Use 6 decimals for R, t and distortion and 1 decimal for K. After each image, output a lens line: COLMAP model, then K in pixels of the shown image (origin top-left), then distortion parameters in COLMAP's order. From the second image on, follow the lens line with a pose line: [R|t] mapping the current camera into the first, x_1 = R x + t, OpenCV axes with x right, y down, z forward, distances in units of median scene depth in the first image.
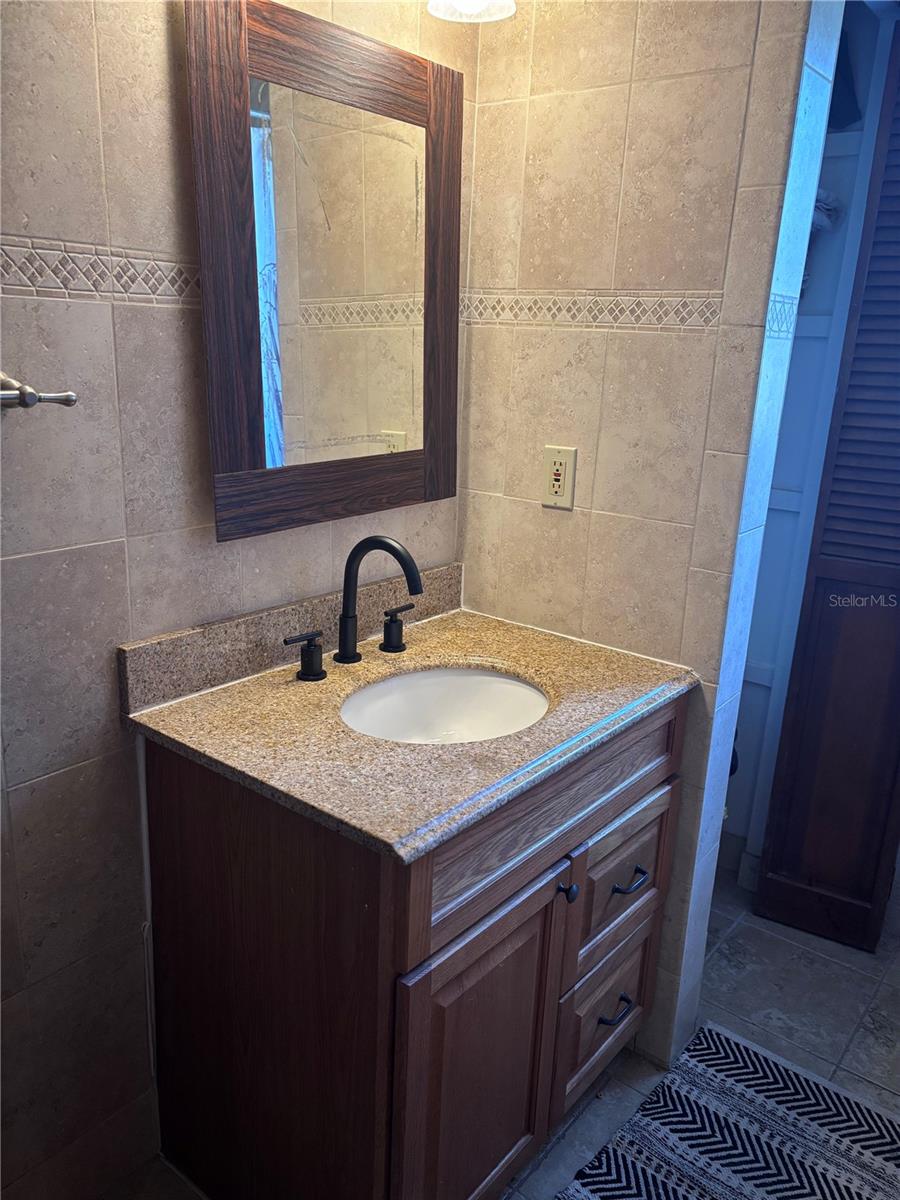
lens RADIAL K [[901.9, 0, 439.8], [0, 901.9, 596.1], [0, 0, 1]] dist [0.039334, -0.033191]
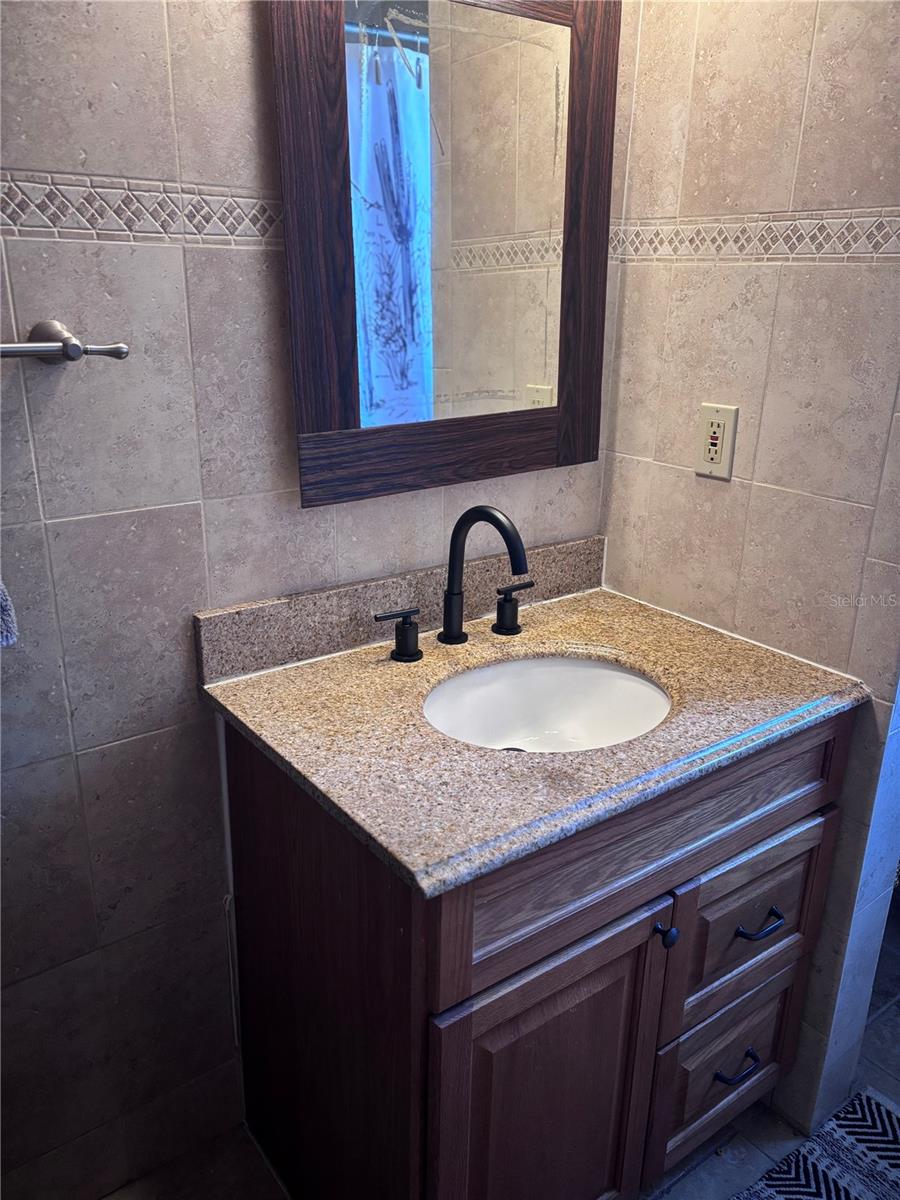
lens RADIAL K [[901.9, 0, 446.3], [0, 901.9, 597.3], [0, 0, 1]] dist [0.039334, -0.033191]
pose [[0.969108, 0.061313, -0.238893, 0.113745], [-0.048750, 0.997117, 0.058153, -0.026819], [0.241769, -0.044710, 0.969303, 0.124397]]
